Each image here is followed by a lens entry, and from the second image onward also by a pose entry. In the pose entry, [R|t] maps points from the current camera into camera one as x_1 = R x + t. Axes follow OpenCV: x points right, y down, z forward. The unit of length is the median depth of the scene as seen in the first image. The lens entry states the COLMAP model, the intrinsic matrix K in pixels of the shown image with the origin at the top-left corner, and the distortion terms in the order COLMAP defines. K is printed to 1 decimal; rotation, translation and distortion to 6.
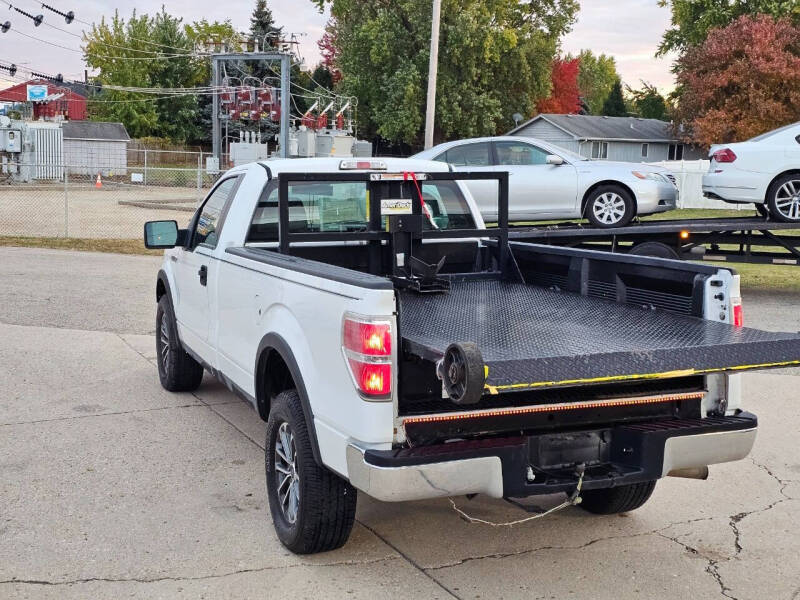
lens RADIAL K [[1062.7, 0, 396.9], [0, 1062.7, 295.9], [0, 0, 1]] dist [0.223343, -0.633074]
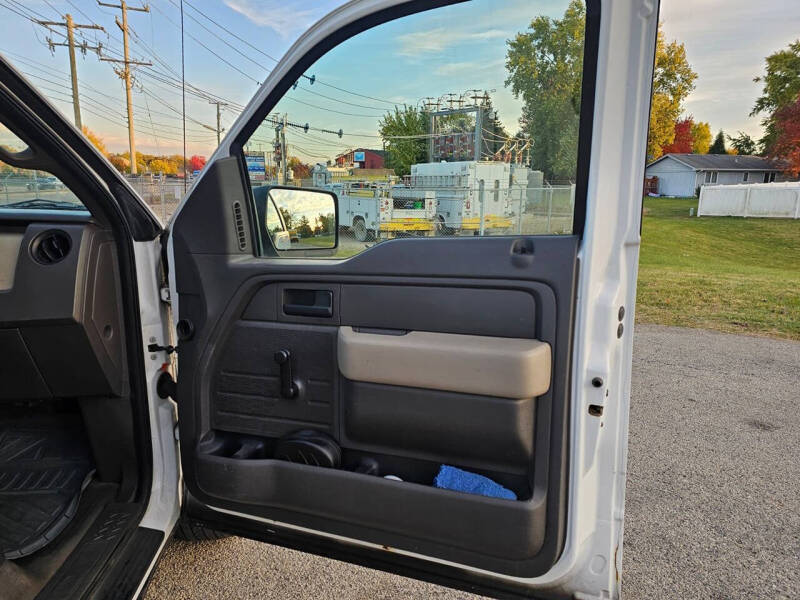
lens RADIAL K [[536.4, 0, 400.0], [0, 536.4, 300.0], [0, 0, 1]] dist [0.070096, -0.064450]
pose [[0.957225, 0.039667, -0.286614, 0.007038], [-0.020138, 0.997290, 0.070768, -0.025426], [0.288644, -0.061969, 0.955429, 0.290091]]
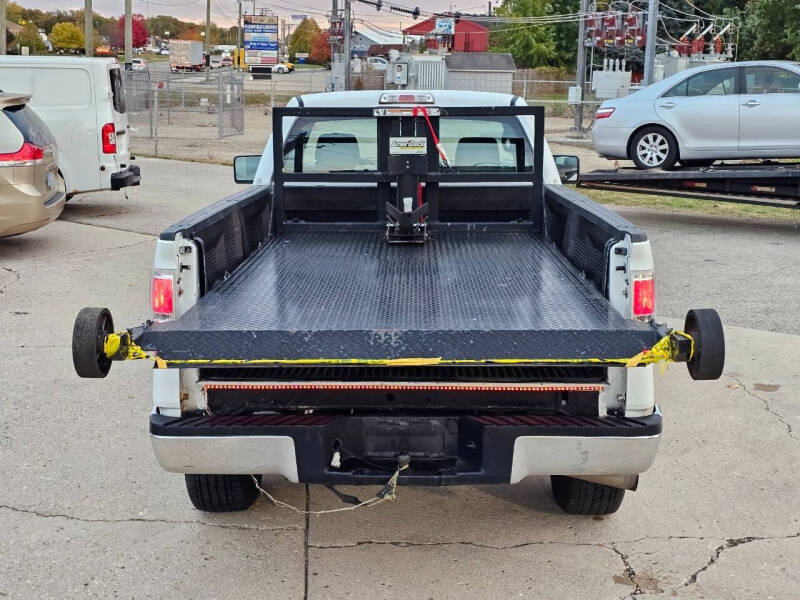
lens RADIAL K [[1062.7, 0, 396.9], [0, 1062.7, 295.9], [0, 0, 1]] dist [0.223343, -0.633074]
pose [[0.926905, 0.069260, -0.368849, 0.054182], [-0.045569, 0.996322, 0.072570, -0.003597], [0.372519, -0.050458, 0.926652, 0.024782]]
